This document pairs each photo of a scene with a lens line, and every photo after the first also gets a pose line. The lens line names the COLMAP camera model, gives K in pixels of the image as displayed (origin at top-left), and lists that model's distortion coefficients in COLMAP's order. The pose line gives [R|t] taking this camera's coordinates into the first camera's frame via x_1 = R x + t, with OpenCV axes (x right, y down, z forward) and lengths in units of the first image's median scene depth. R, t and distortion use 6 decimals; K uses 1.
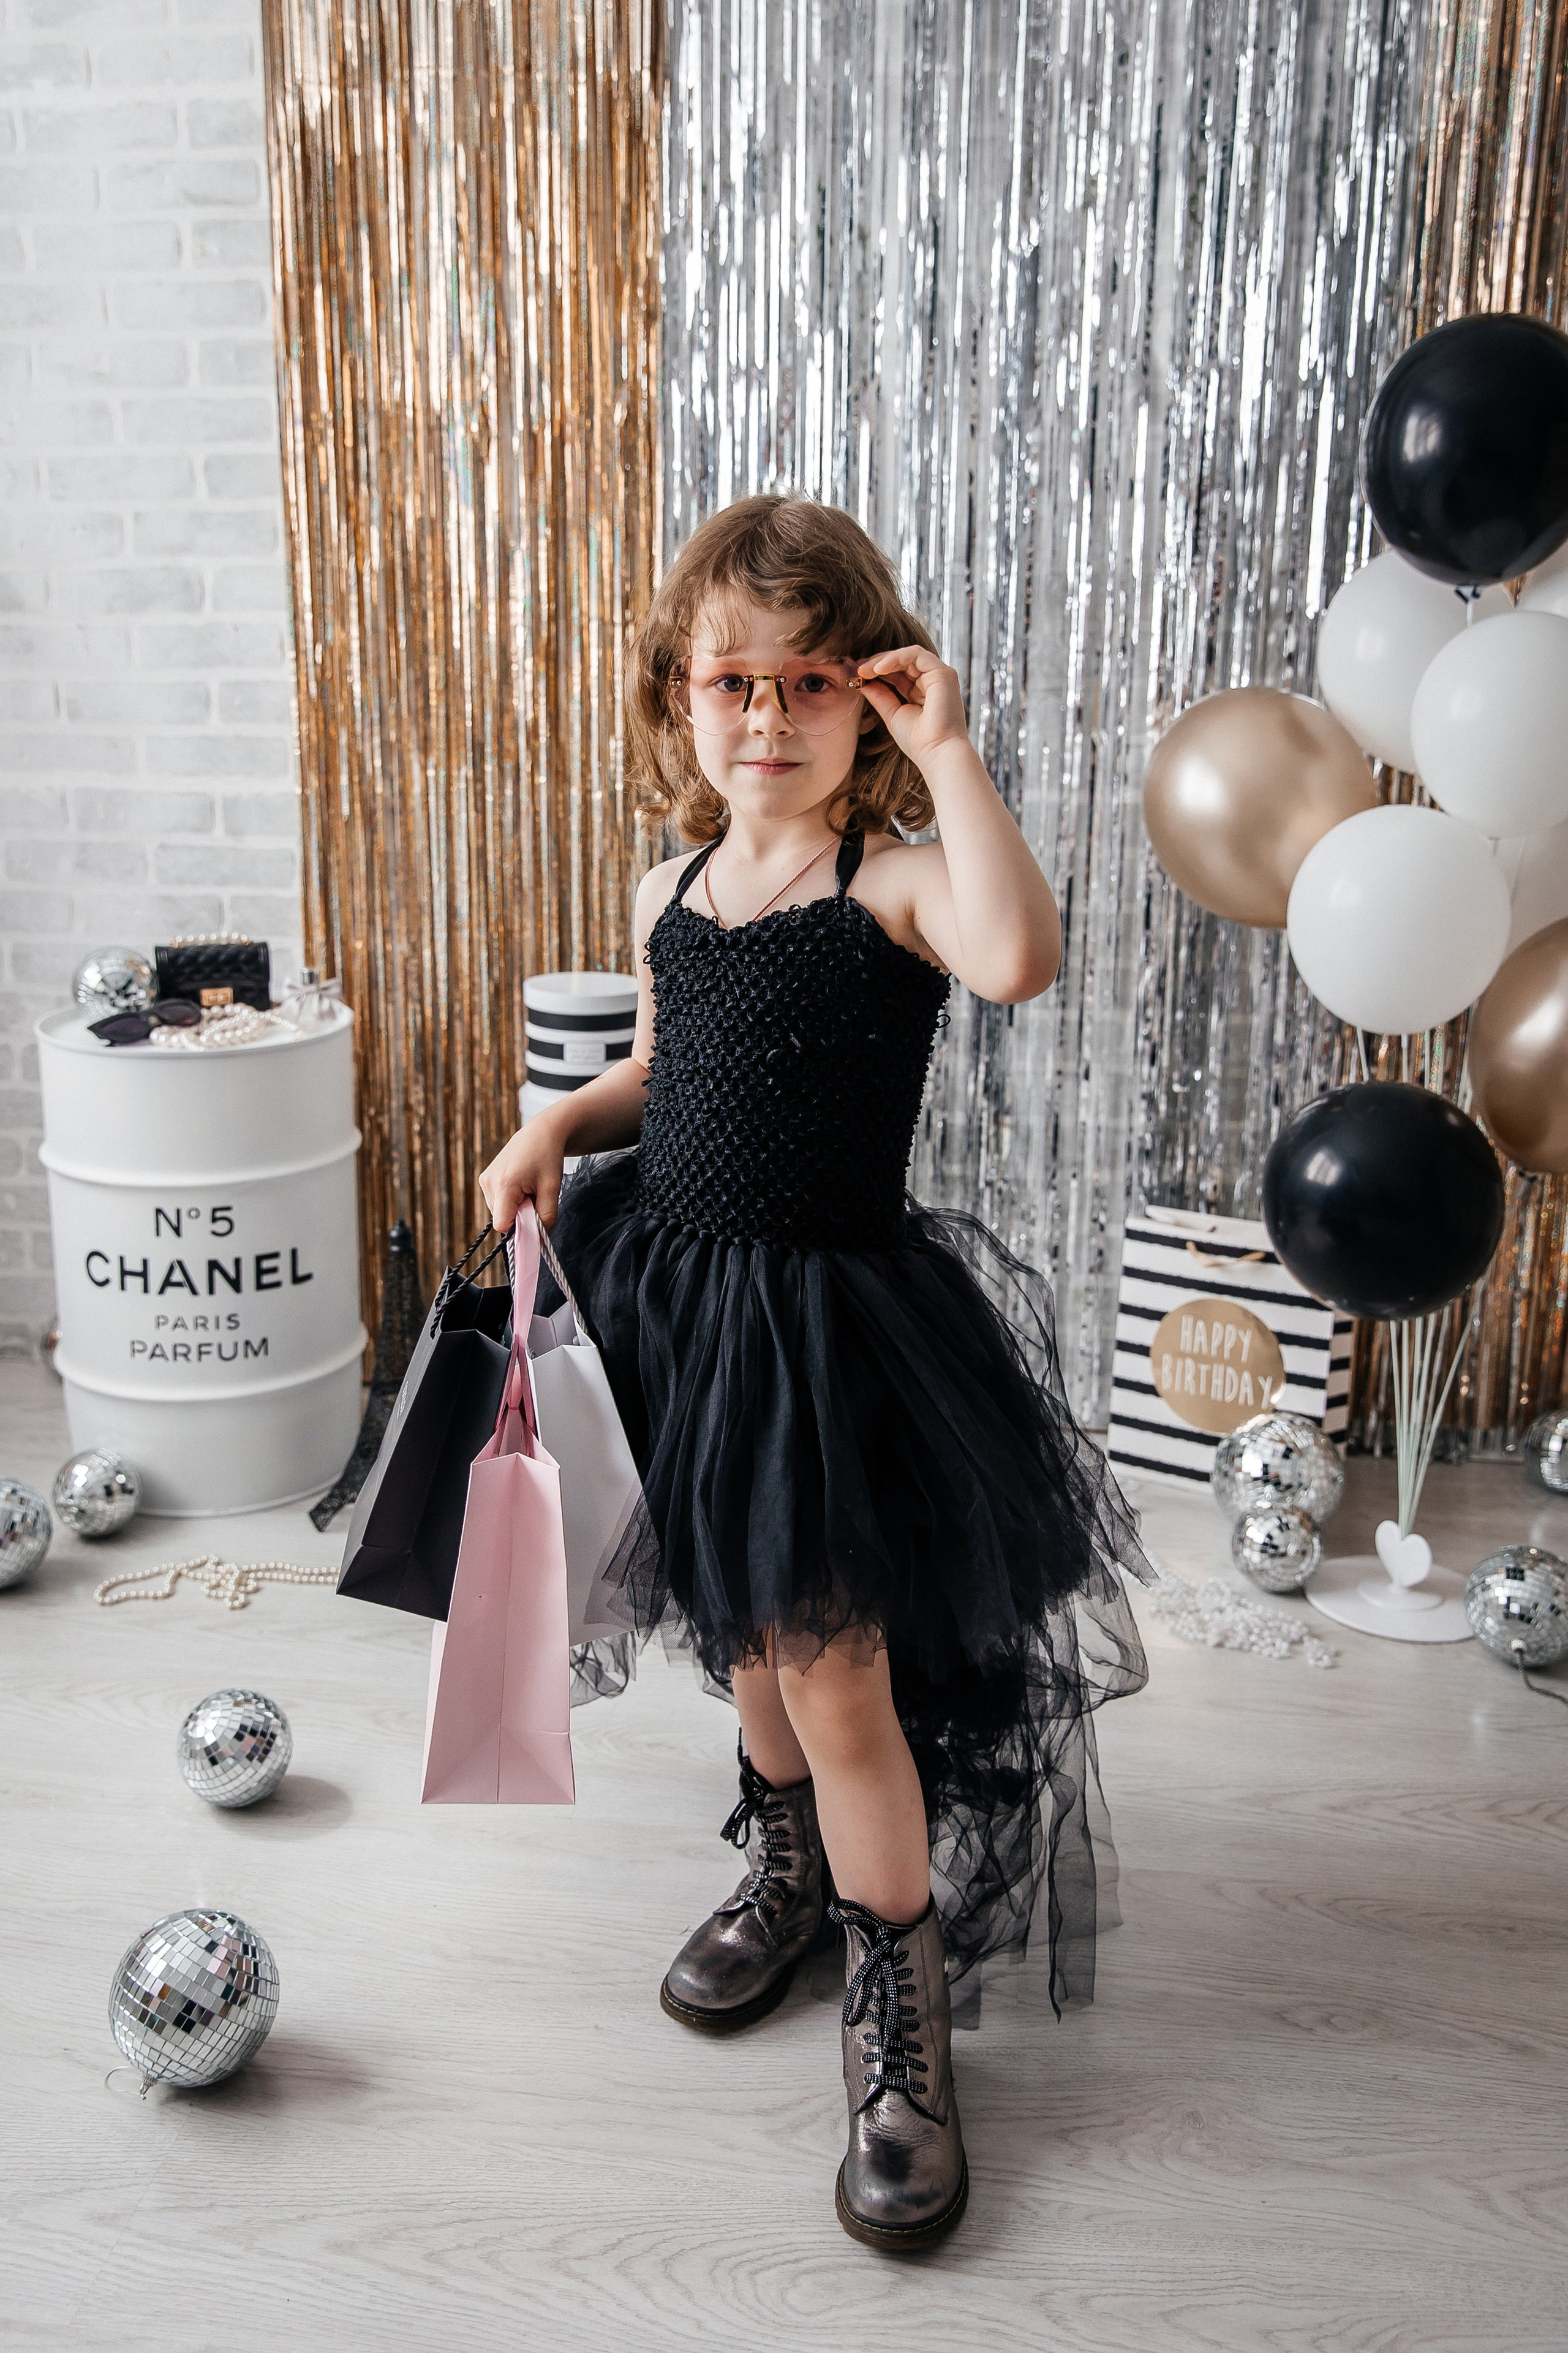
lens RADIAL K [[2086.6, 0, 786.6], [0, 2086.6, 1175.6], [0, 0, 1]] dist [-0.010672, 0.000347]
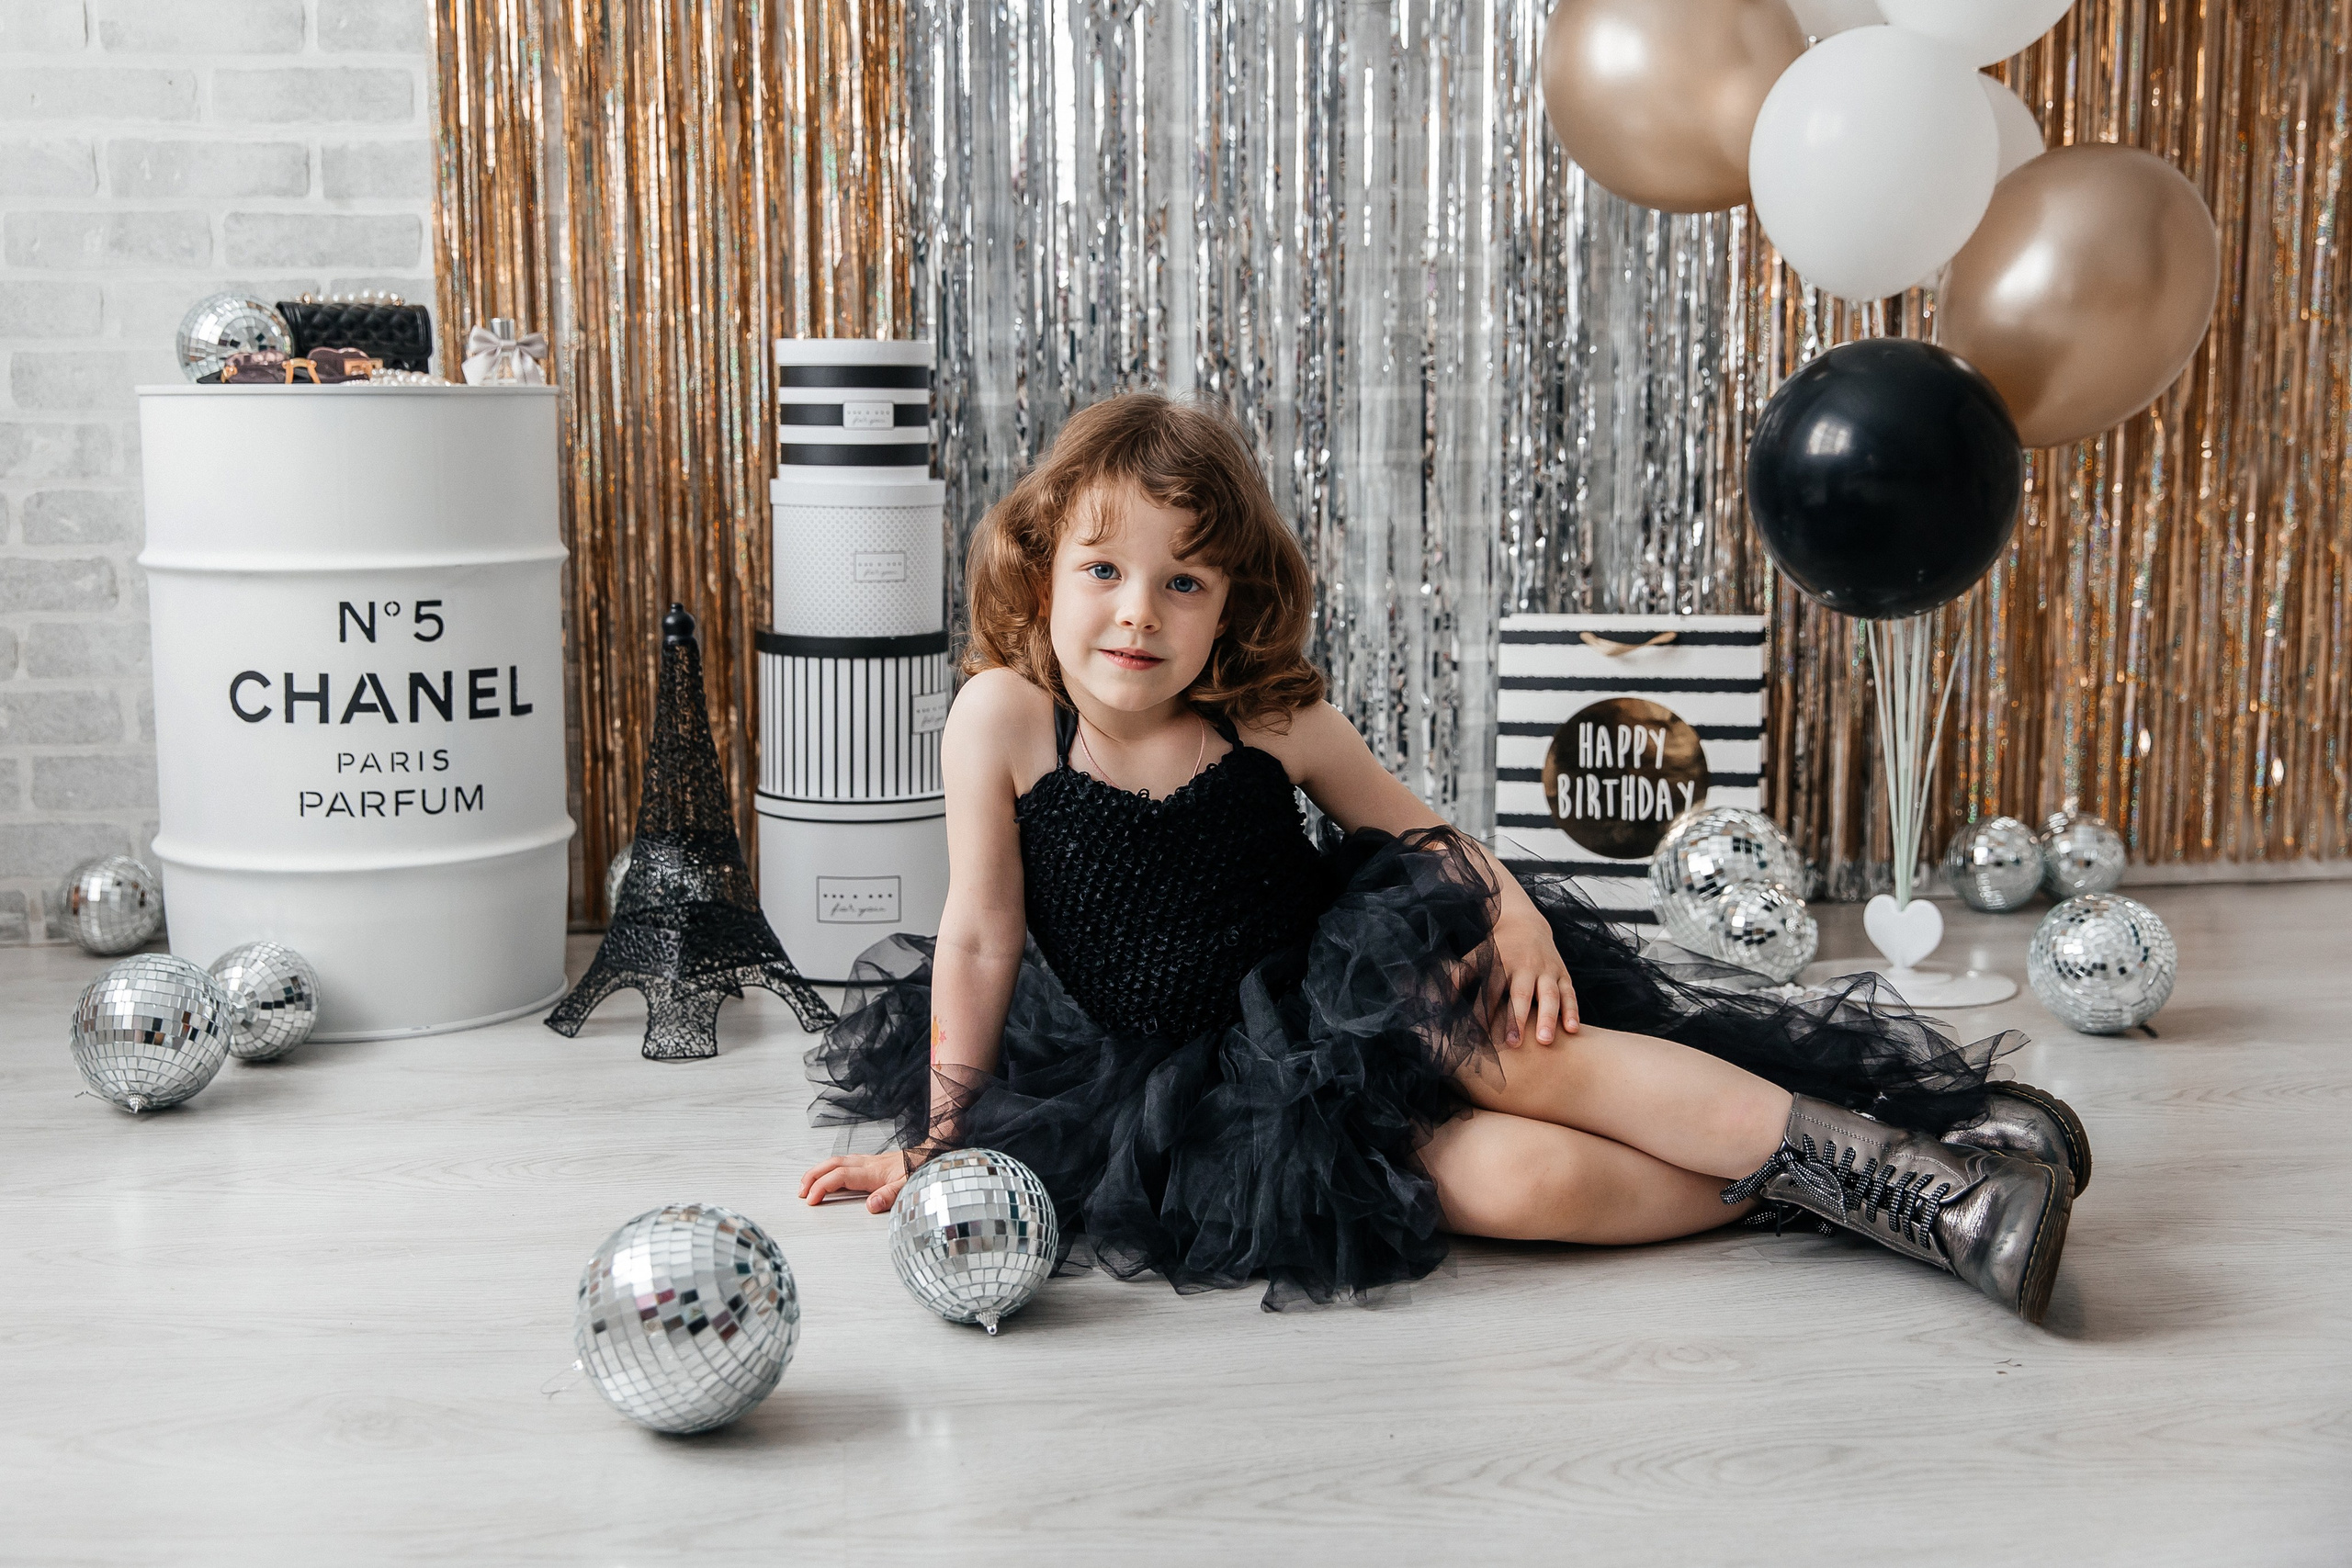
lens RADIAL K [[2605.4, 0, 1190.7], [0, 2605.4, 796.4], [0, 0, 1]] dist [-0.003840, 0.000000]
pose [[0.966005, -0.054692, 0.252672, -0.242762], [0.084009, 0.990733, -0.106728, 0.206384], [-0.244493, 0.124327, 0.961648, 0.031050]]
